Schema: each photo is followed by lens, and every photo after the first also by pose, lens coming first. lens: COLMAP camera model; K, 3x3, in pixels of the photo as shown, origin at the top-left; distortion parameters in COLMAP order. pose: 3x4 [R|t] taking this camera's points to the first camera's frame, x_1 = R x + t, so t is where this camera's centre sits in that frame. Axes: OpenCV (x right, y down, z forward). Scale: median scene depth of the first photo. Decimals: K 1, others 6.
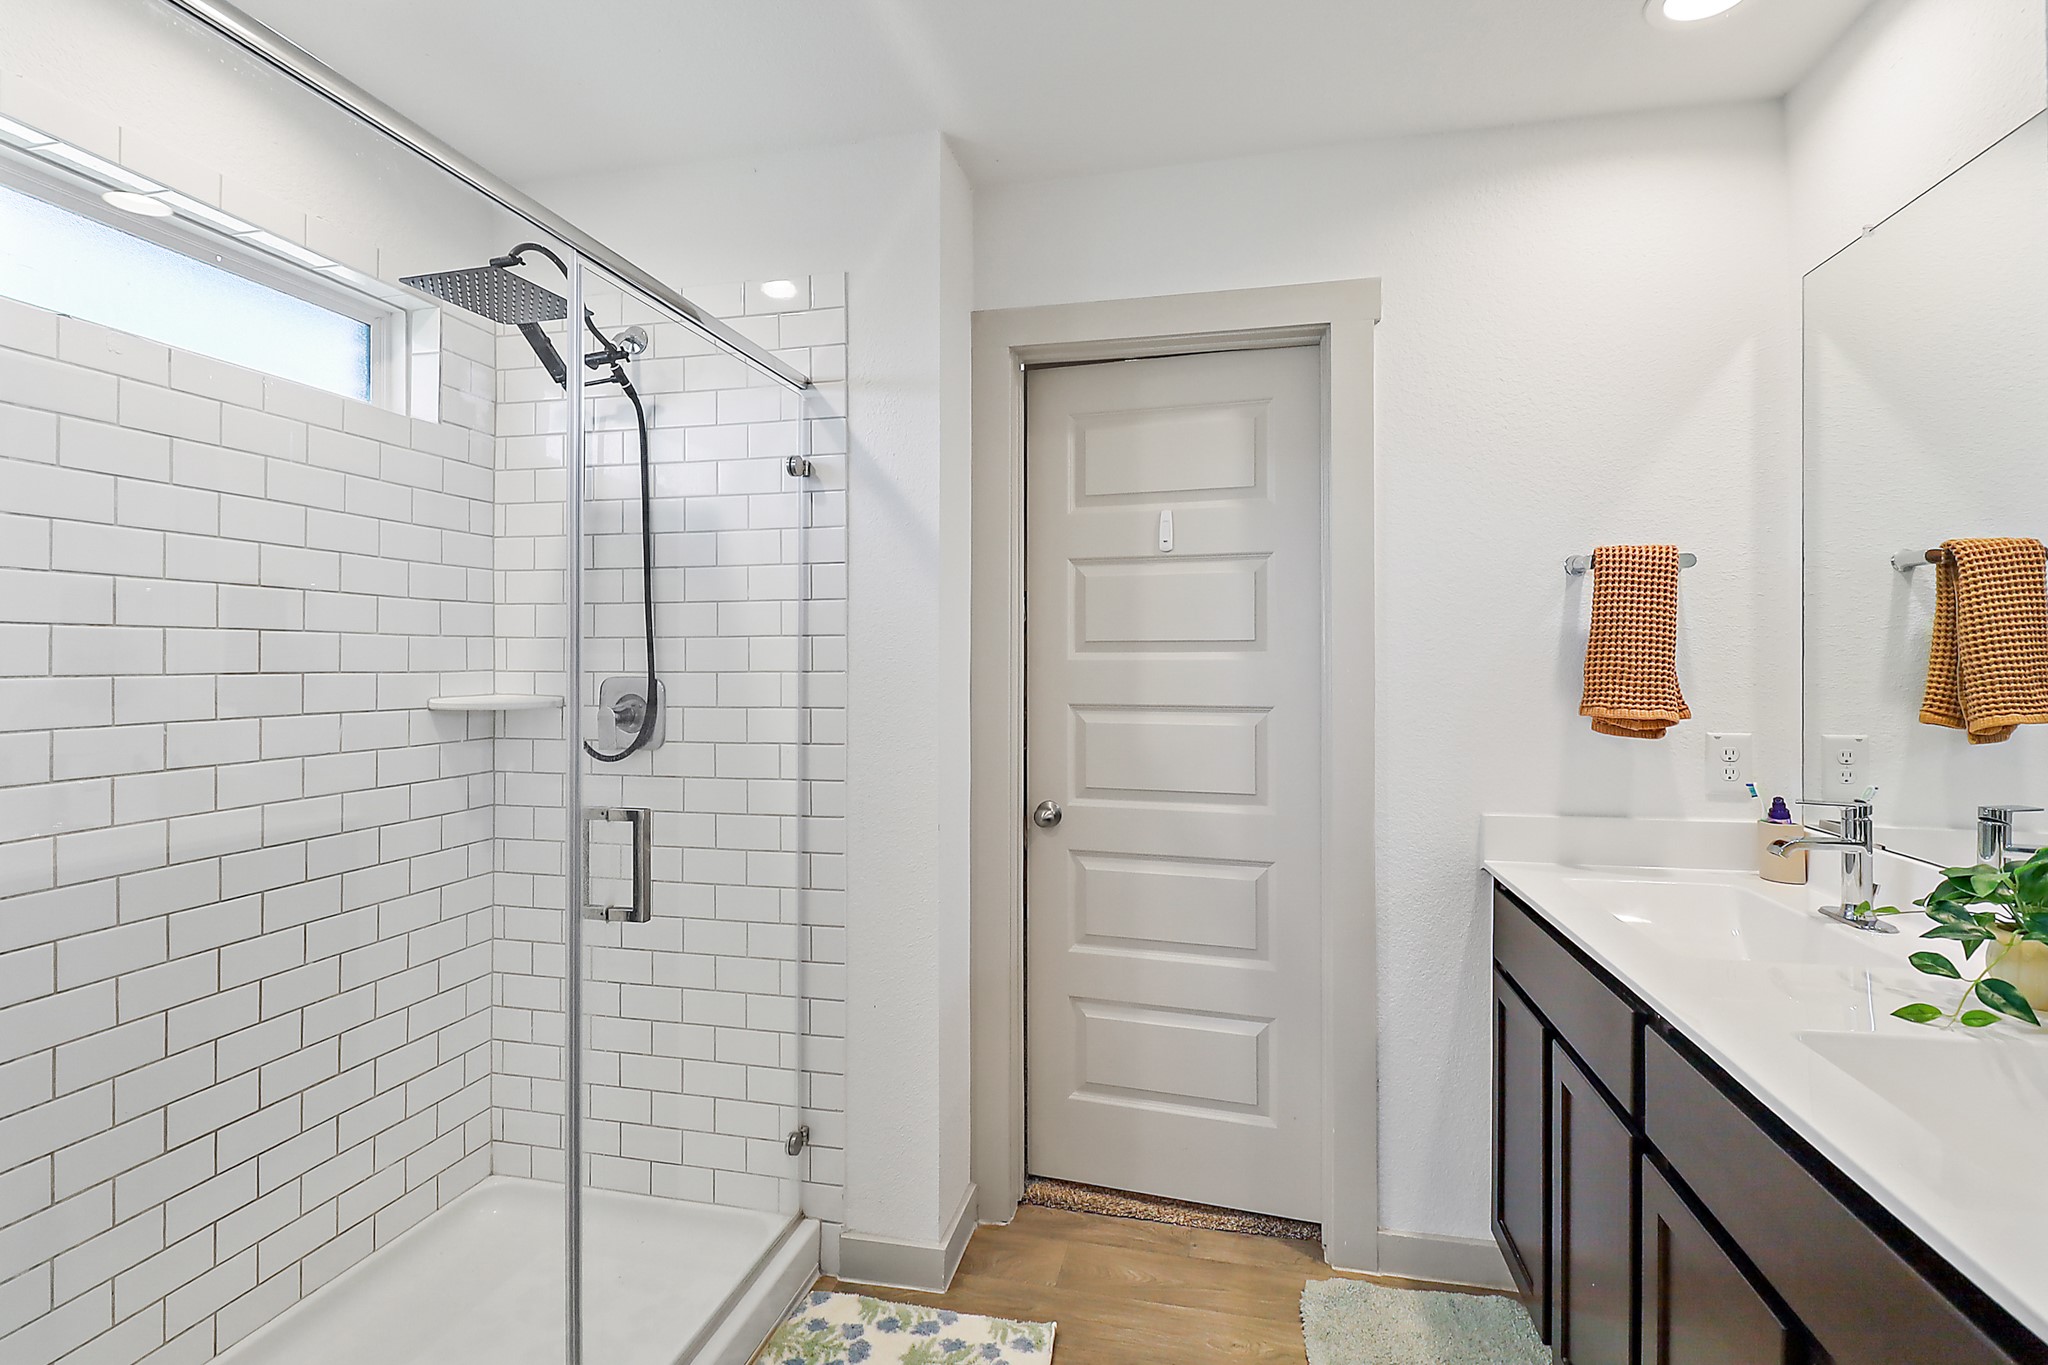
lens RADIAL K [[963.3, 0, 1026.9], [0, 963.3, 651.5], [0, 0, 1]] dist [-0.000530, -0.011767]
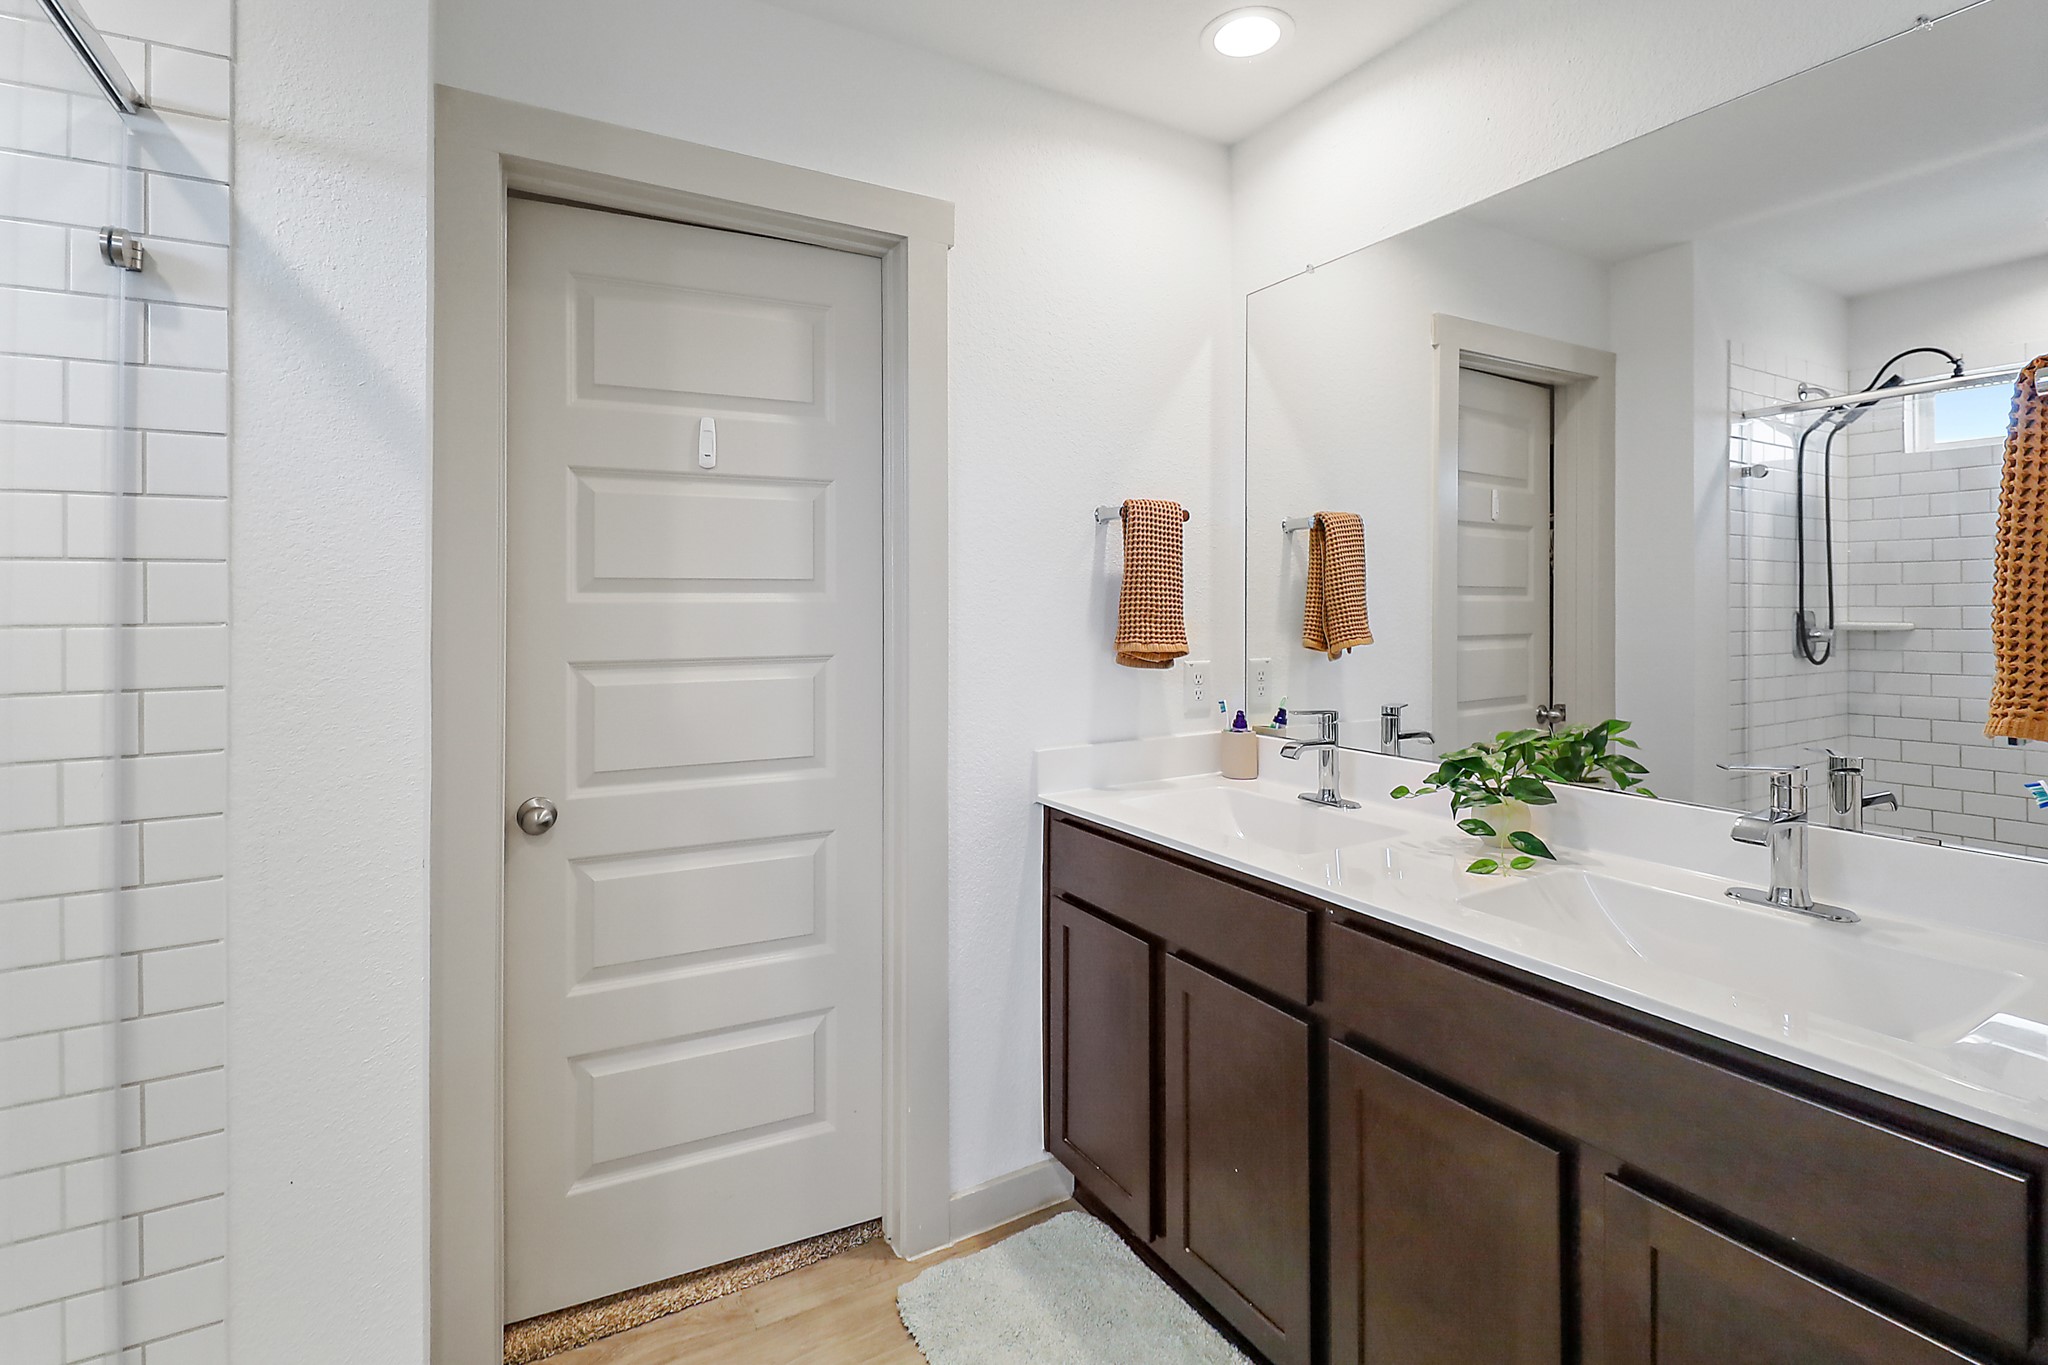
lens RADIAL K [[958.2, 0, 1026.8], [0, 958.2, 593.9], [0, 0, 1]] dist [0.009287, -0.011285]
pose [[0.725746, 0.002579, 0.687957, -0.233664], [-0.001634, 0.999997, -0.002024, 0.003179], [-0.687960, 0.000345, 0.725748, 0.250068]]
